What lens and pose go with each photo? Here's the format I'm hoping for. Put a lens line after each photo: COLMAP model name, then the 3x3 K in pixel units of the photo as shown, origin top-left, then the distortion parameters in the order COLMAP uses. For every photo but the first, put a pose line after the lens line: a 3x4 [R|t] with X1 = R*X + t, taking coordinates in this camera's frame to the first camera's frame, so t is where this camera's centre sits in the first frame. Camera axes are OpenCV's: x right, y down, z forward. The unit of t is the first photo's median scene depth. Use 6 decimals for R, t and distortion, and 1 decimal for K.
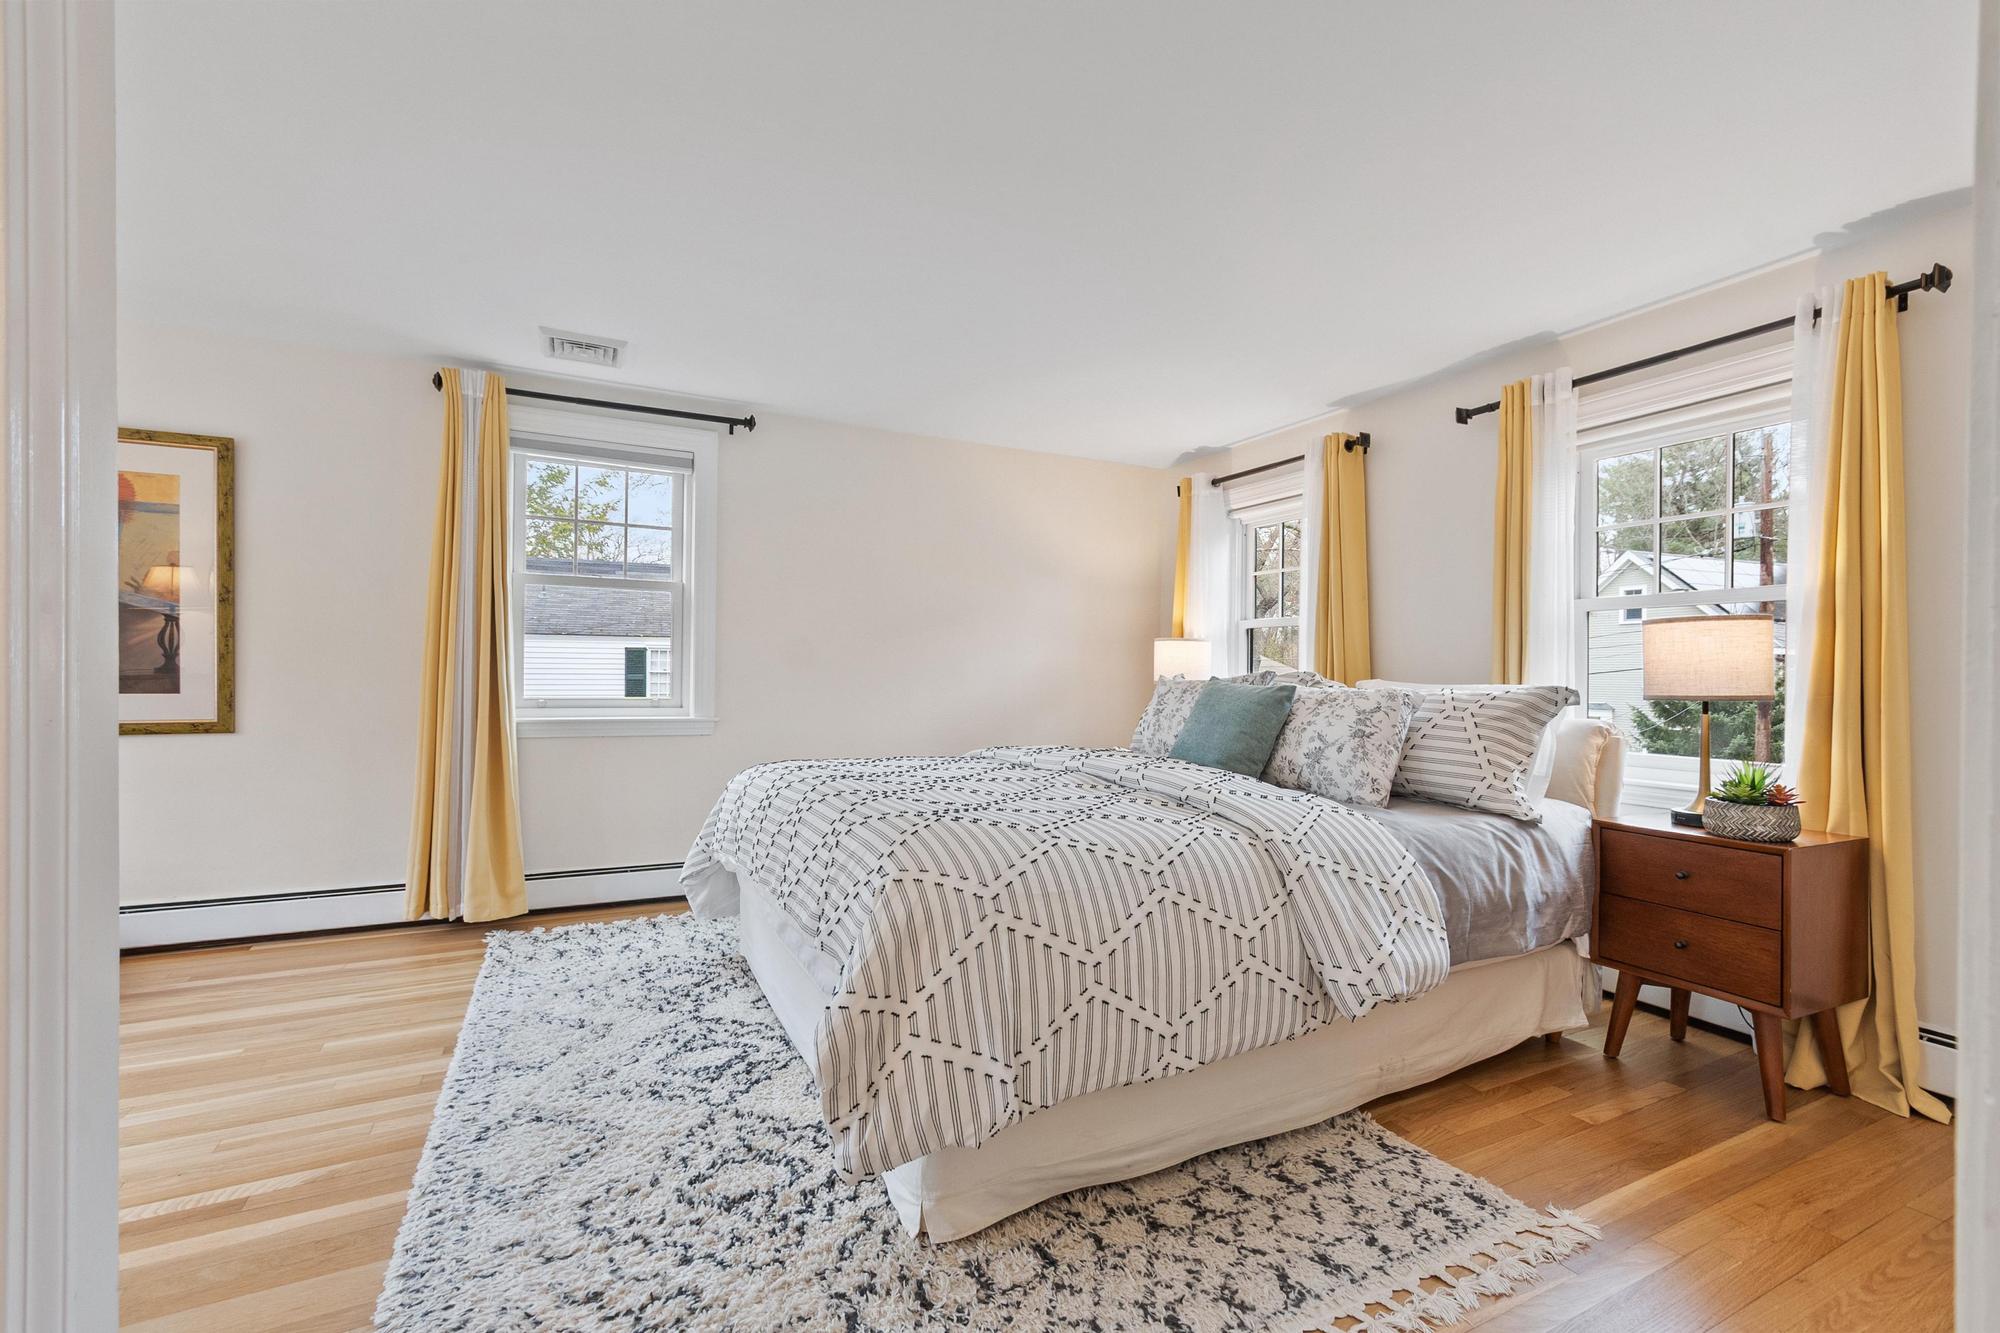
lens RADIAL K [[874.9, 0, 1007.6], [0, 874.9, 660.5], [0, 0, 1]] dist [-0.001657, 0.000268]
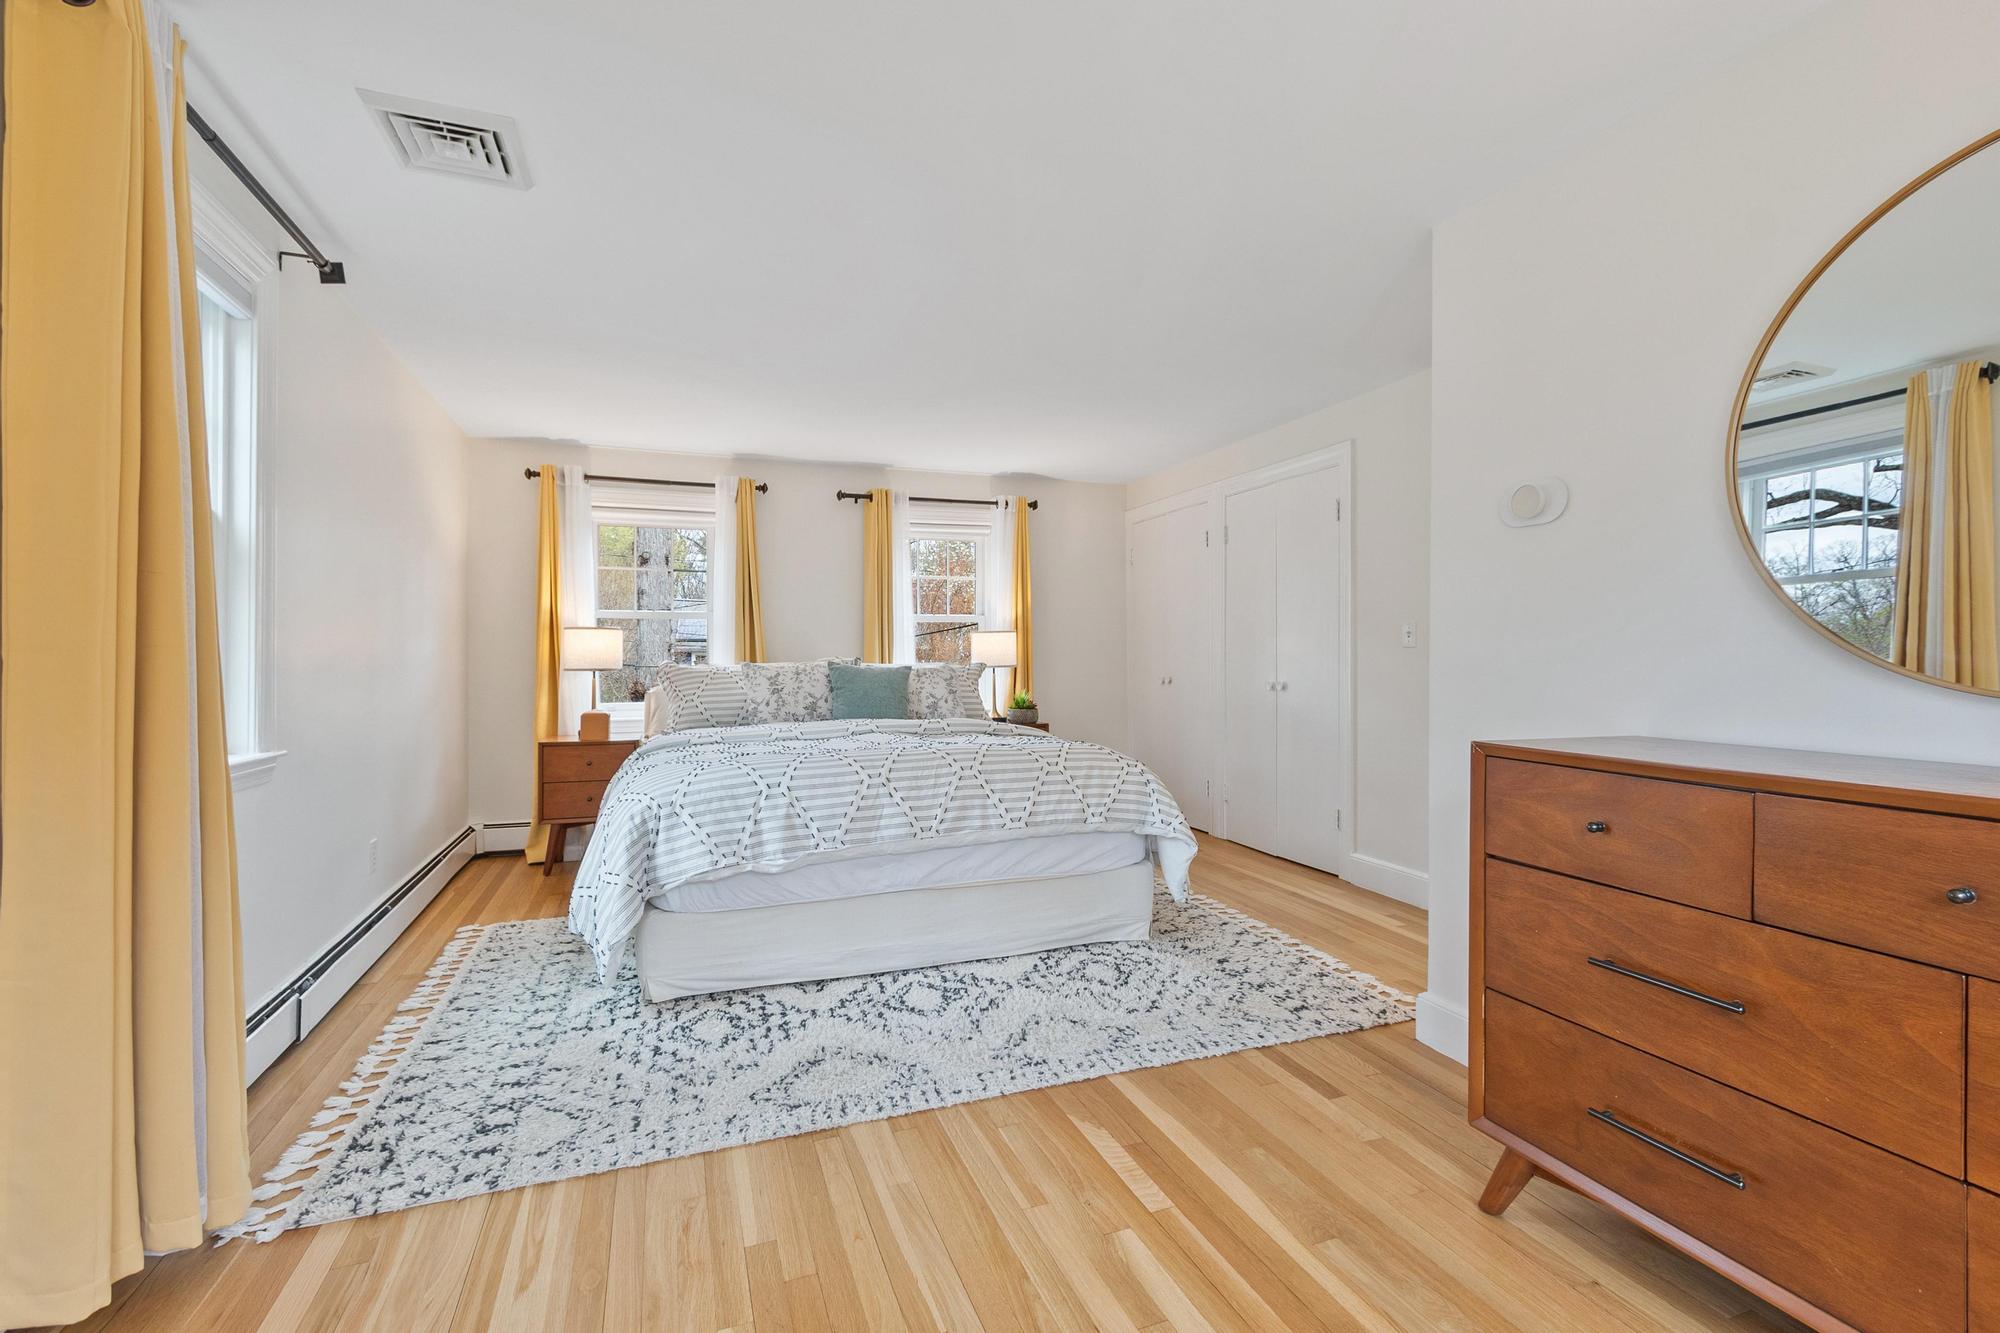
lens RADIAL K [[874.9, 0, 1001.1], [0, 874.9, 661.8], [0, 0, 1]] dist [-0.001657, 0.000268]
pose [[0.096480, -0.016348, 0.995201, -1.312517], [-0.000815, 0.999863, 0.016503, -0.005660], [-0.995335, -0.002403, 0.096453, 0.705694]]
